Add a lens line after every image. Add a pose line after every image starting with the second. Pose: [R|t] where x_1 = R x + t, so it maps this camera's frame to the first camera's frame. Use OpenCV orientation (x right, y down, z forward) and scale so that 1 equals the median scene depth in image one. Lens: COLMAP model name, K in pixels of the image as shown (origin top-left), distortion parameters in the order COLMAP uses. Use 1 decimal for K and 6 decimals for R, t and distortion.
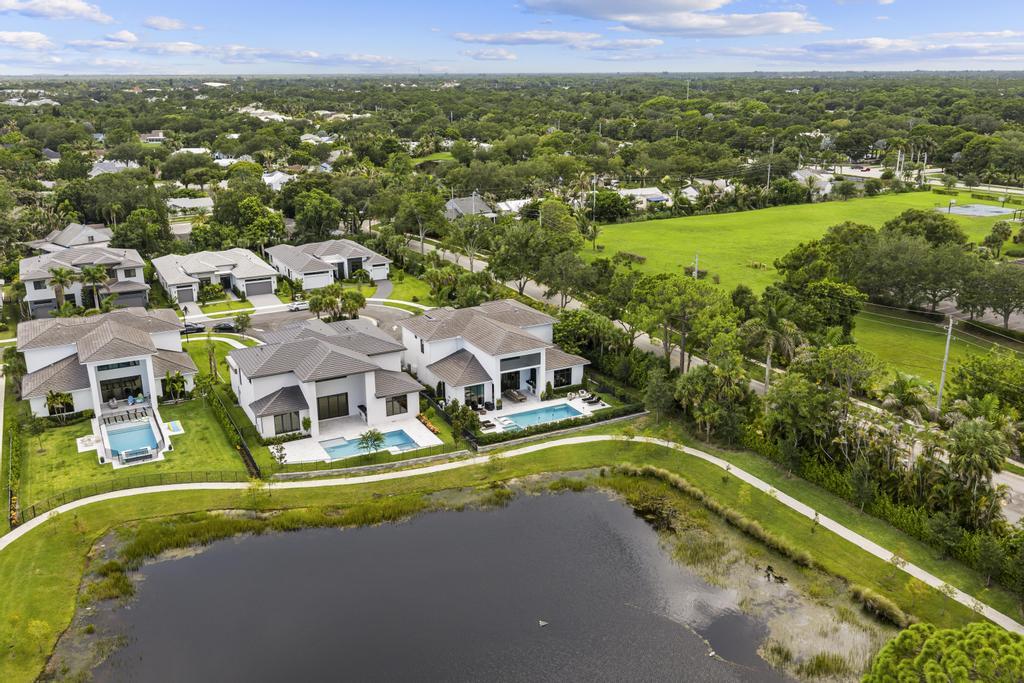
lens RADIAL K [[844.6, 0, 497.6], [0, 844.6, 342.6], [0, 0, 1]] dist [0.009799, -0.014781]
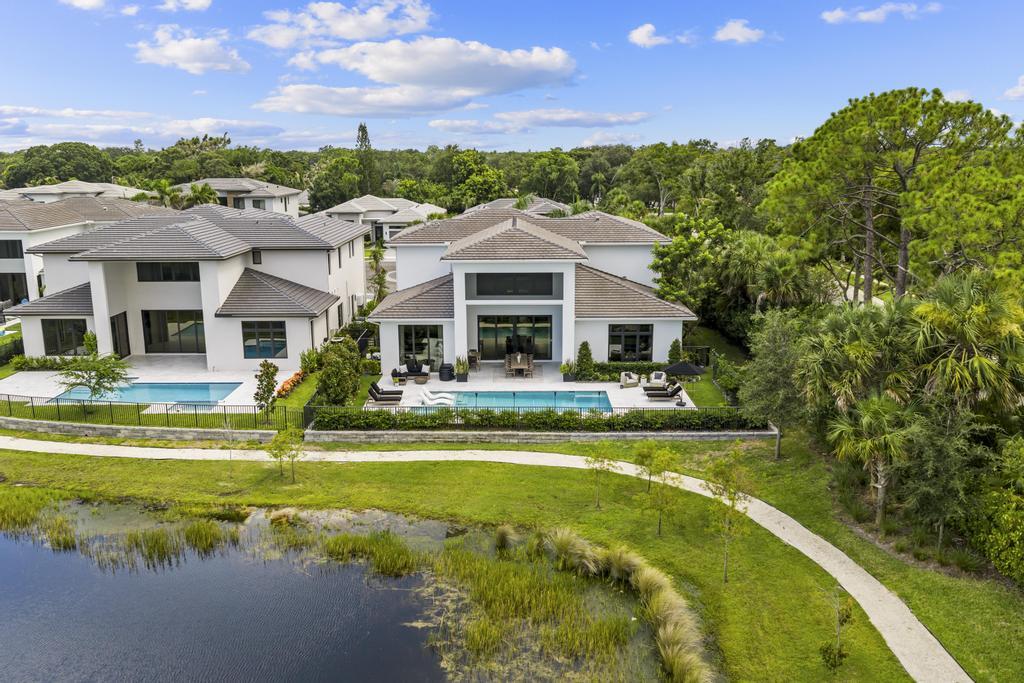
lens RADIAL K [[844.6, 0, 497.6], [0, 844.6, 342.6], [0, 0, 1]] dist [0.009799, -0.014781]
pose [[0.885502, 0.108168, -0.451869, 0.233473], [-0.140301, 0.989375, -0.038104, 0.072794], [0.442947, 0.097139, 0.891270, 0.578232]]
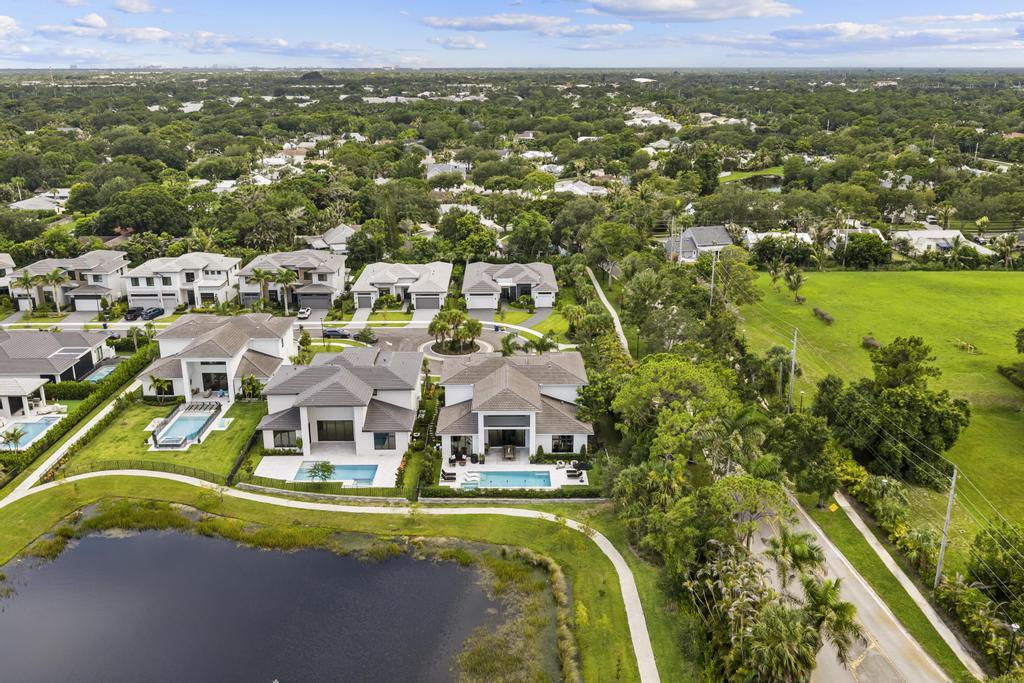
lens RADIAL K [[844.6, 0, 497.6], [0, 844.6, 342.6], [0, 0, 1]] dist [0.009799, -0.014781]
pose [[0.893448, 0.140924, -0.426487, 0.427241], [-0.139730, 0.989596, 0.034271, -0.100995], [0.426880, 0.028973, 0.903844, 0.092114]]
